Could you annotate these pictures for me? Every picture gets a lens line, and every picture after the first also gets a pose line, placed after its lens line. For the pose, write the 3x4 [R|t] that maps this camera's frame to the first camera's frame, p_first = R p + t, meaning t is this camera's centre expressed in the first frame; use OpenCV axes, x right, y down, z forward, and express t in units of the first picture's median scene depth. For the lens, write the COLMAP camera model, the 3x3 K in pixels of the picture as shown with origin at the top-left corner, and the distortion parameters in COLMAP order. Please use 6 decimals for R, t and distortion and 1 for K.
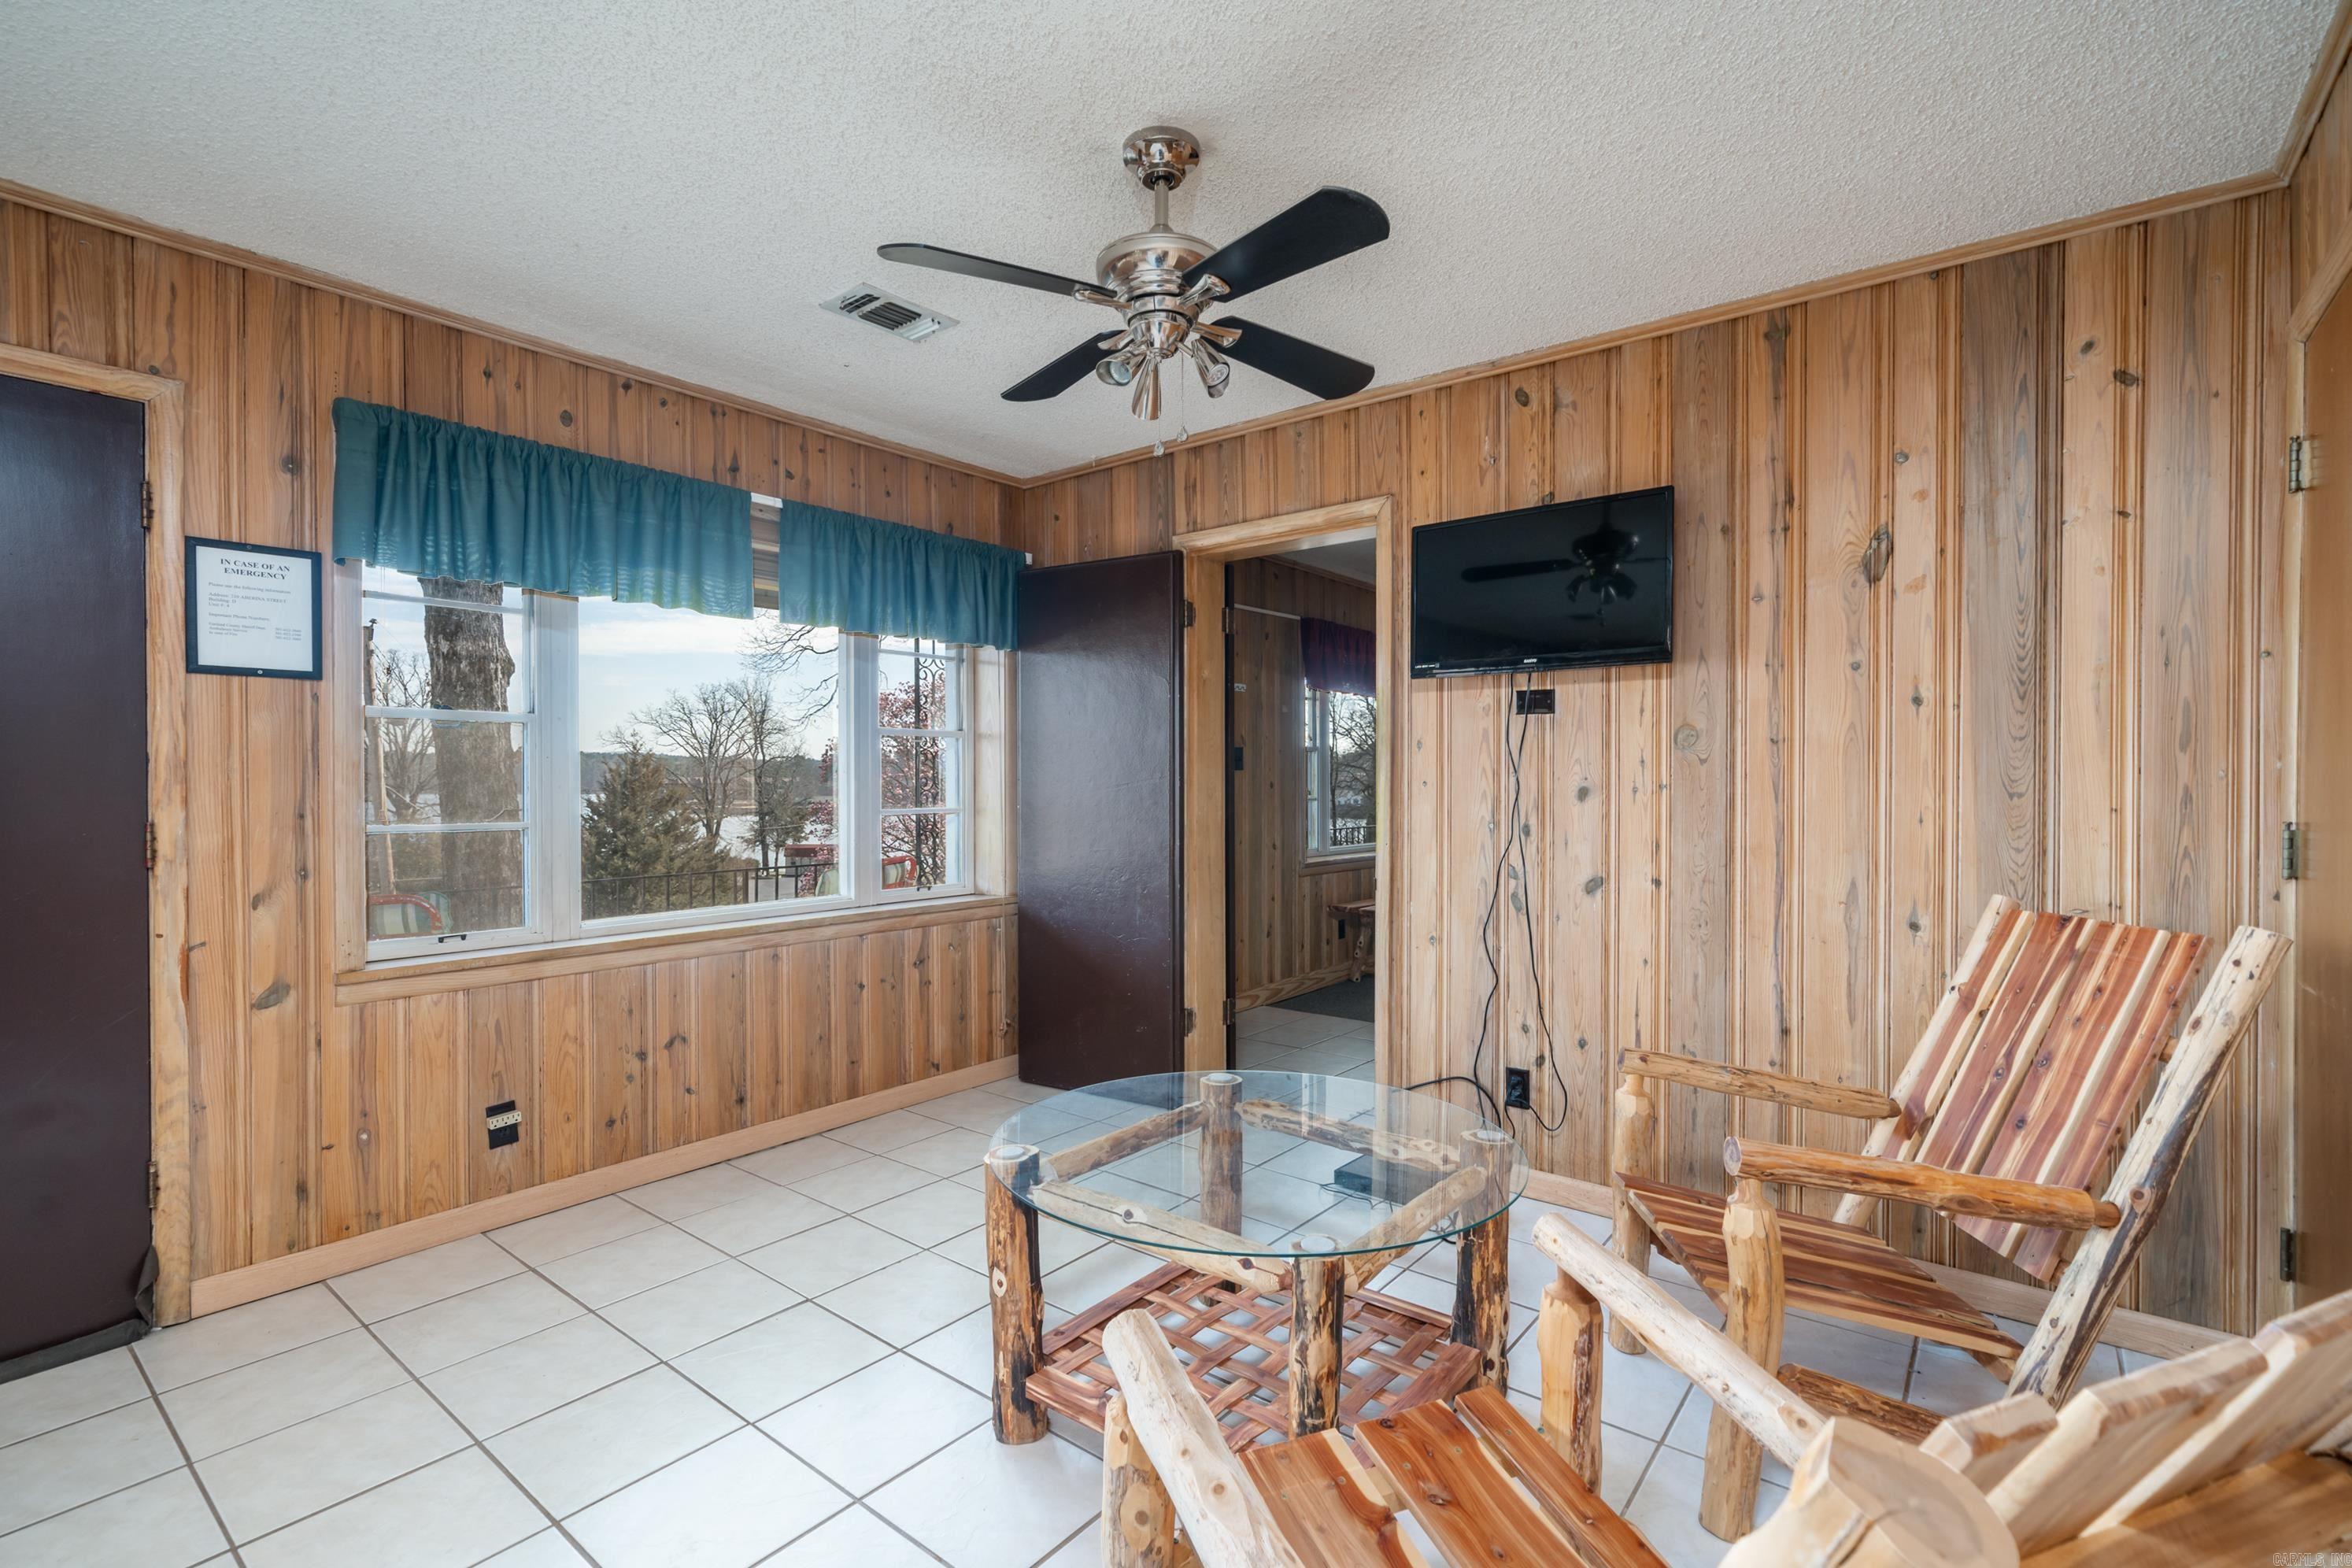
lens RADIAL K [[1073.4, 0, 1163.4], [0, 1073.4, 790.1], [0, 0, 1]] dist [0.000771, 0.001129]
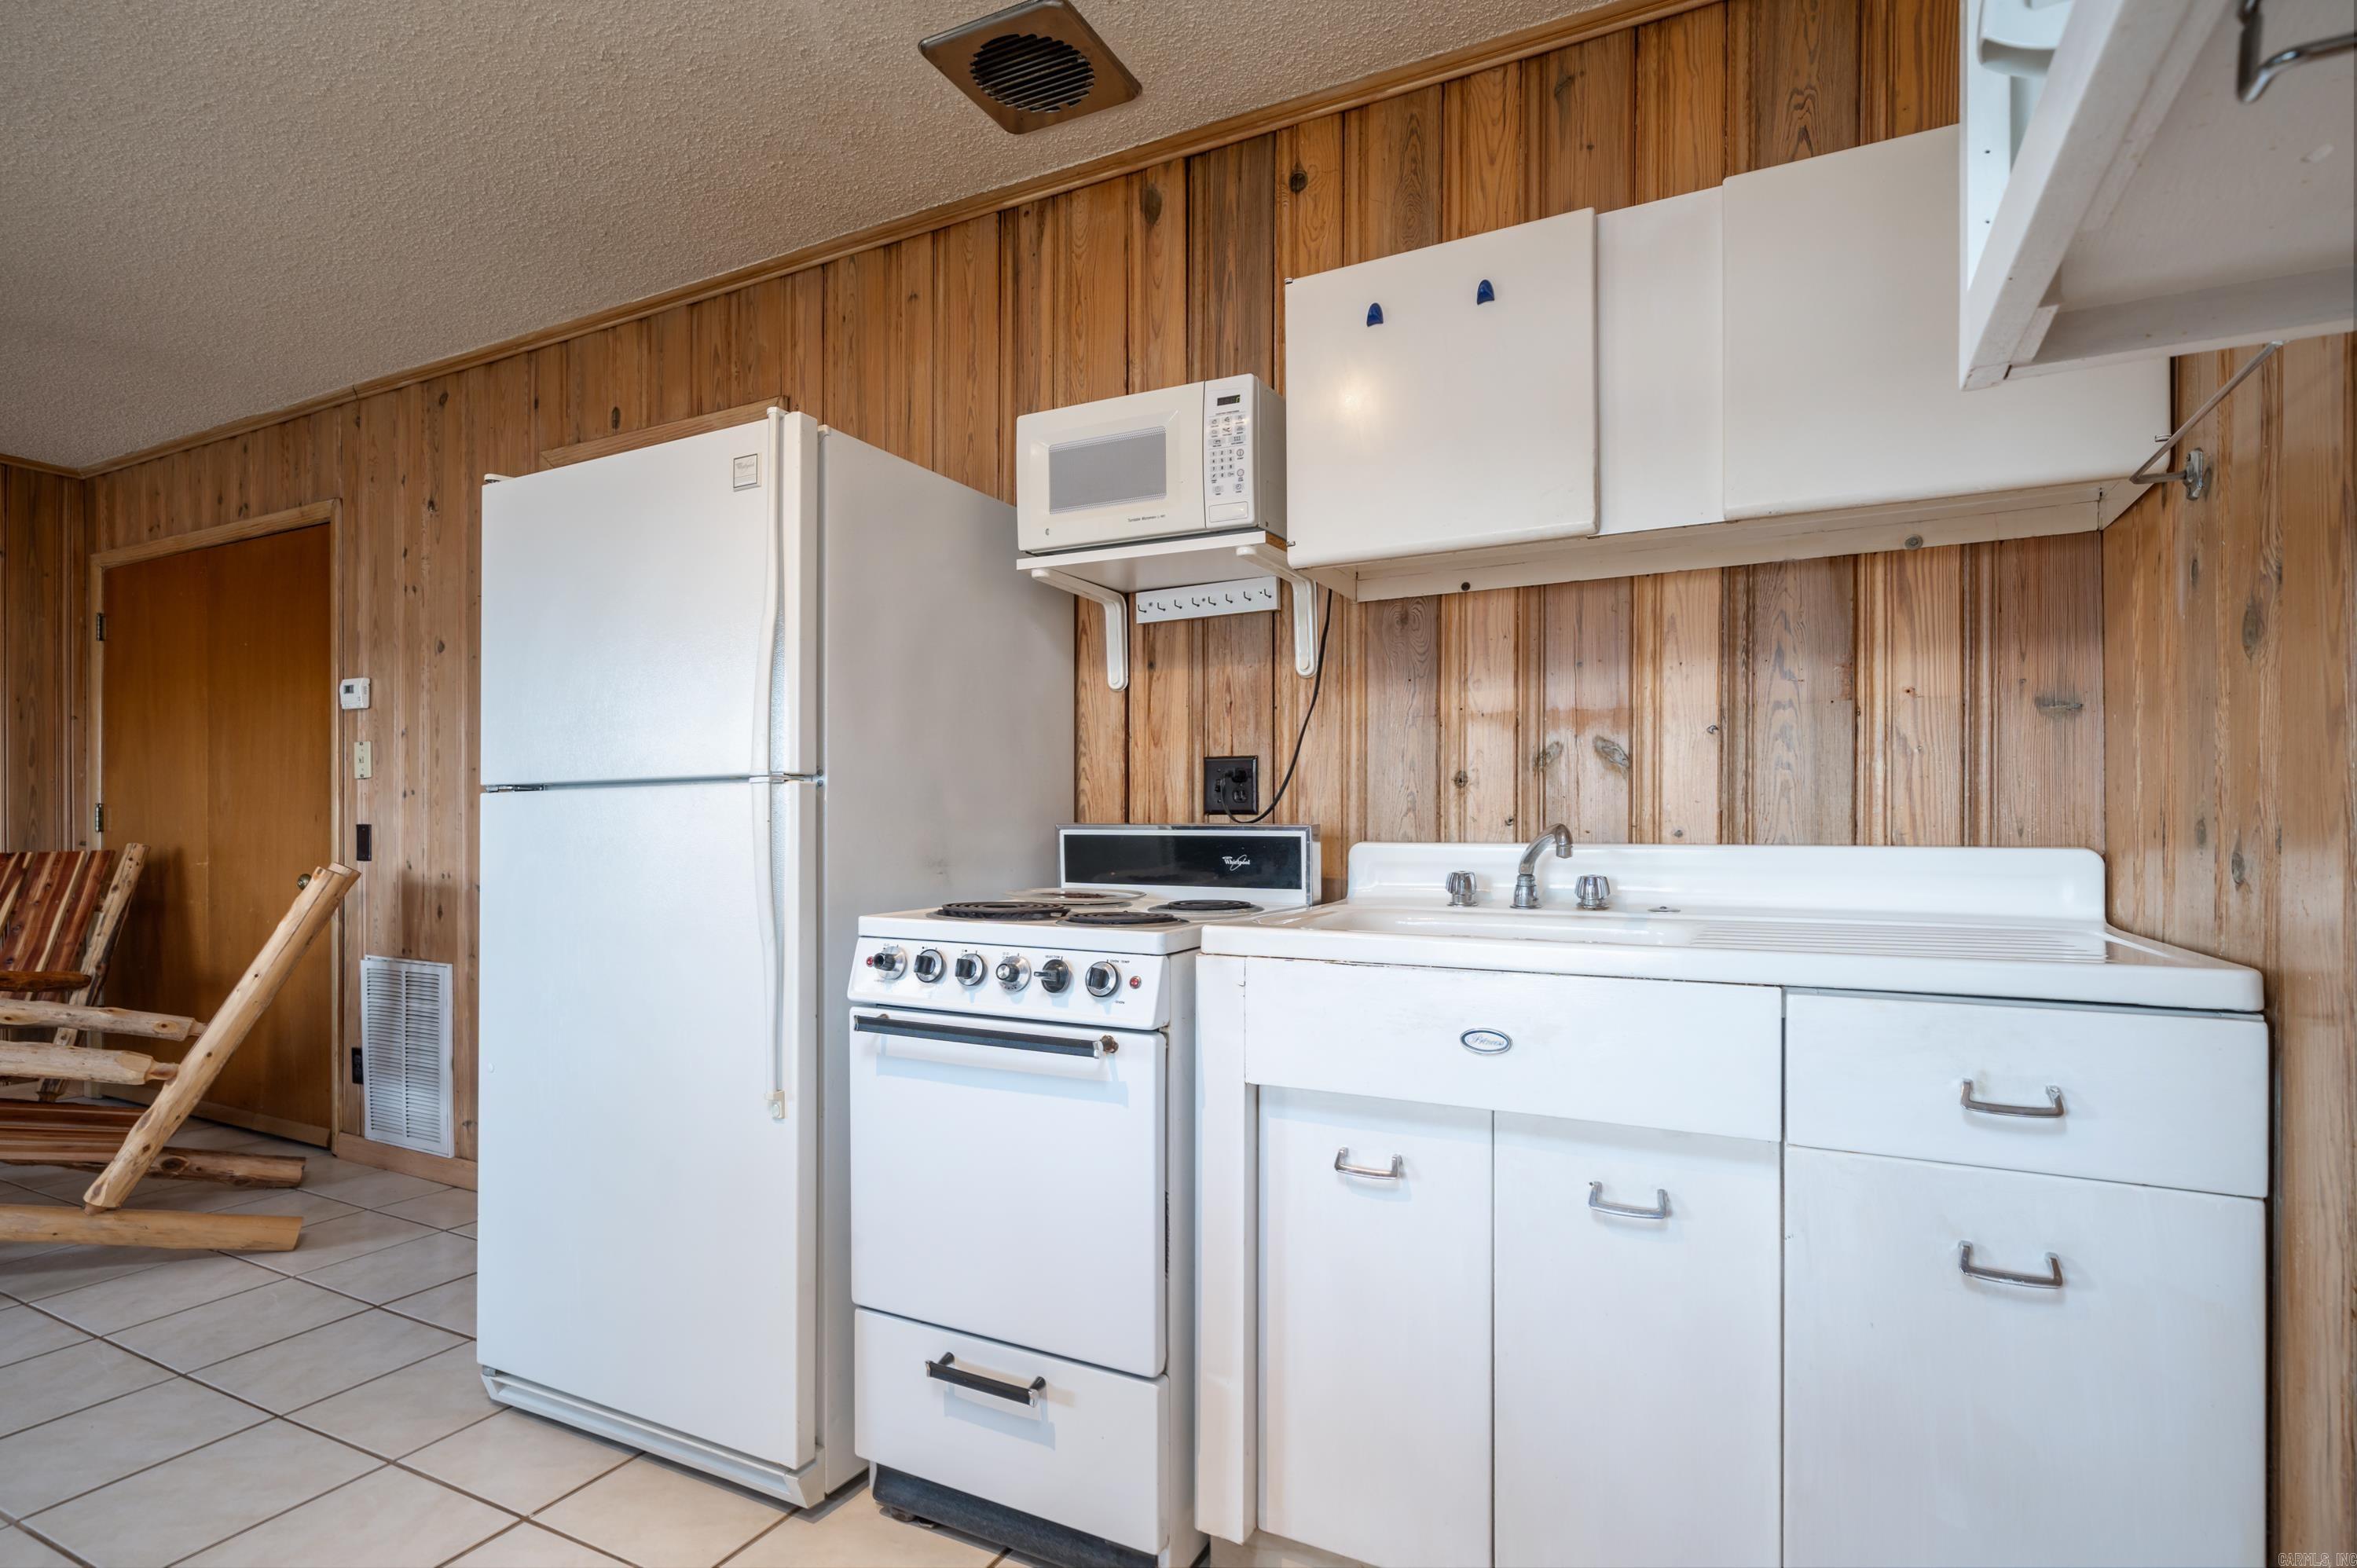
lens RADIAL K [[1109.4, 0, 1178.0], [0, 1109.4, 825.5], [0, 0, 1]] dist [0.004626, 0.000233]
pose [[-0.215435, -0.001493, 0.976517, -1.027520], [0.011052, 0.999931, 0.003966, 0.061100], [-0.976456, 0.011647, -0.215404, -0.377182]]
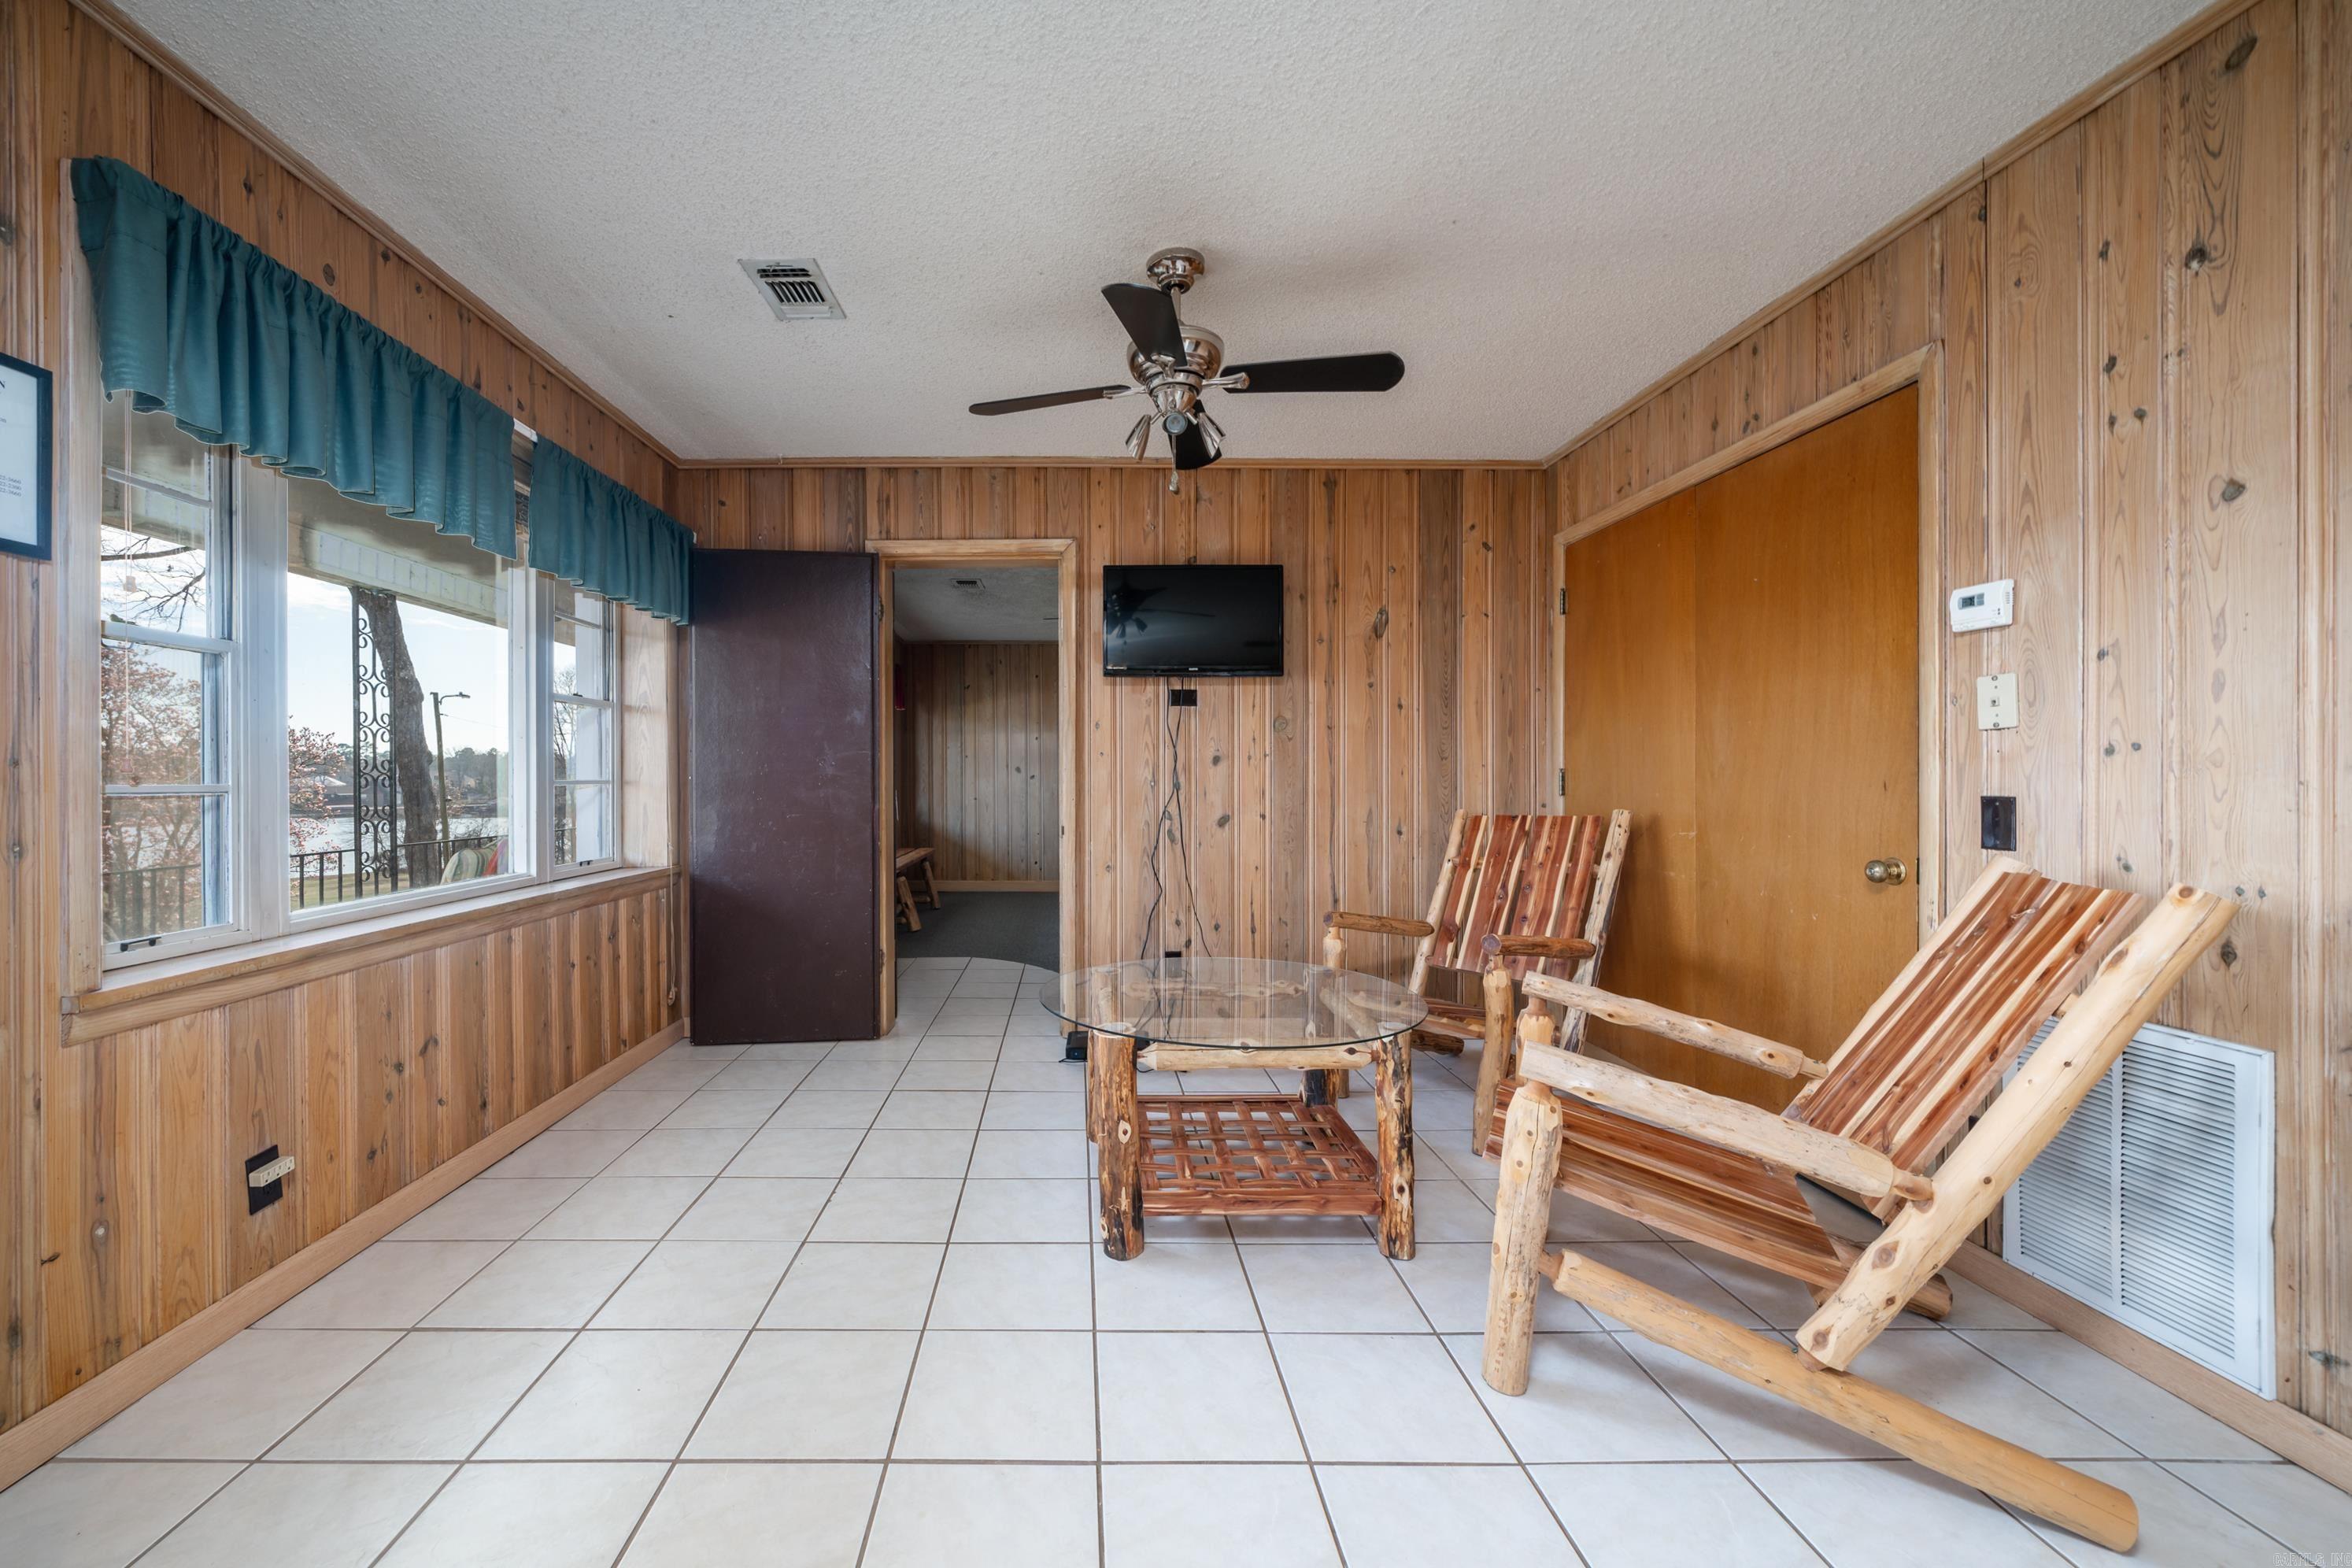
lens RADIAL K [[904.0, 0, 1076.4], [0, 904.0, 778.2], [0, 0, 1]] dist [-0.001737, -0.000388]
pose [[0.779630, -0.000703, 0.626240, -0.593350], [0.008377, 0.999922, -0.009307, 0.041318], [-0.626184, 0.012502, 0.779575, 0.149774]]
